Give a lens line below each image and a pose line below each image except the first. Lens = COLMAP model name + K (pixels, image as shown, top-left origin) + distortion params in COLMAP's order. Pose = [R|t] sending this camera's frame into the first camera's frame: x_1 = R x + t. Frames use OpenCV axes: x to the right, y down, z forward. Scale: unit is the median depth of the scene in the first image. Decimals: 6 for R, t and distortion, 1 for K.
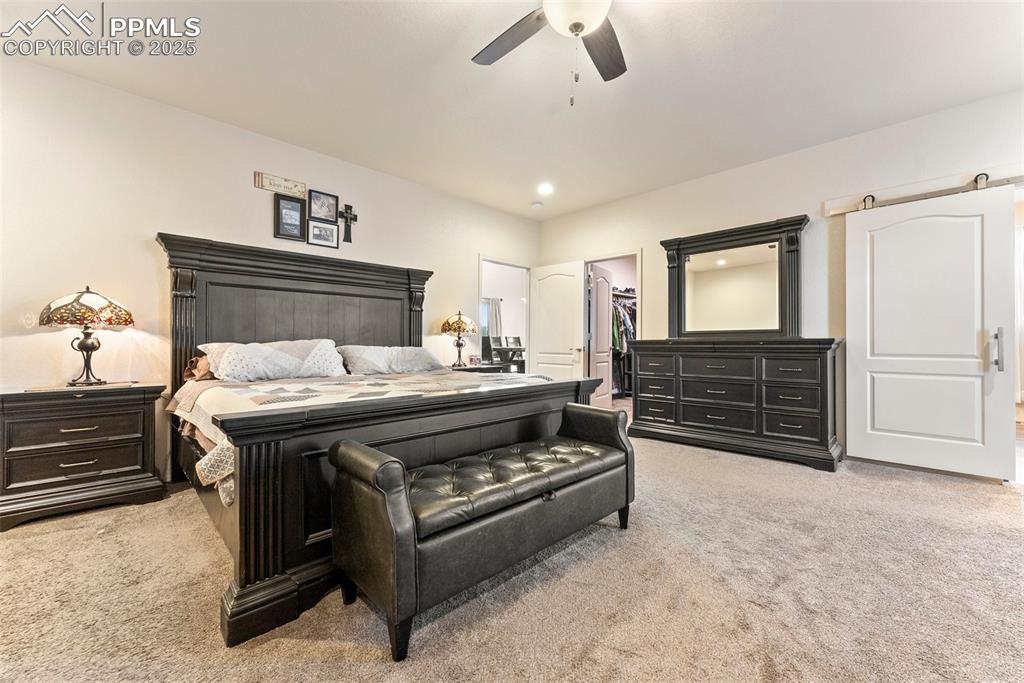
lens RADIAL K [[415.2, 0, 524.9], [0, 415.2, 340.6], [0, 0, 1]] dist [-0.000997, -0.000487]
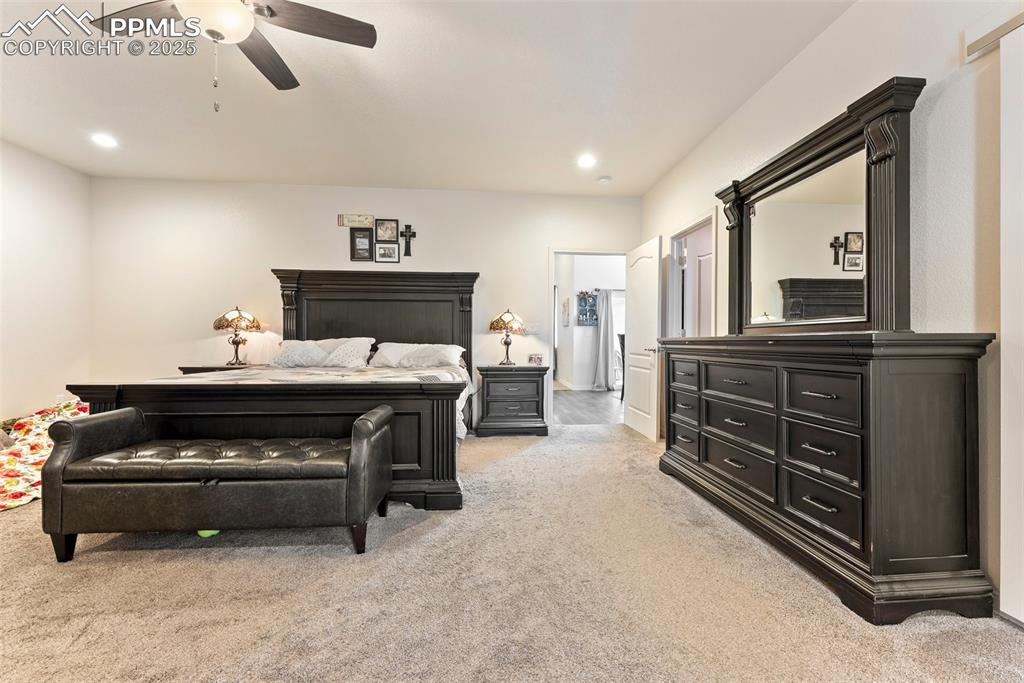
lens RADIAL K [[415.2, 0, 524.9], [0, 415.2, 340.6], [0, 0, 1]] dist [-0.000997, -0.000487]
pose [[0.753632, 0.002631, -0.657292, 0.649841], [-0.000853, 0.999995, 0.003024, 0.001241], [0.657297, -0.001718, 0.753630, 0.344313]]
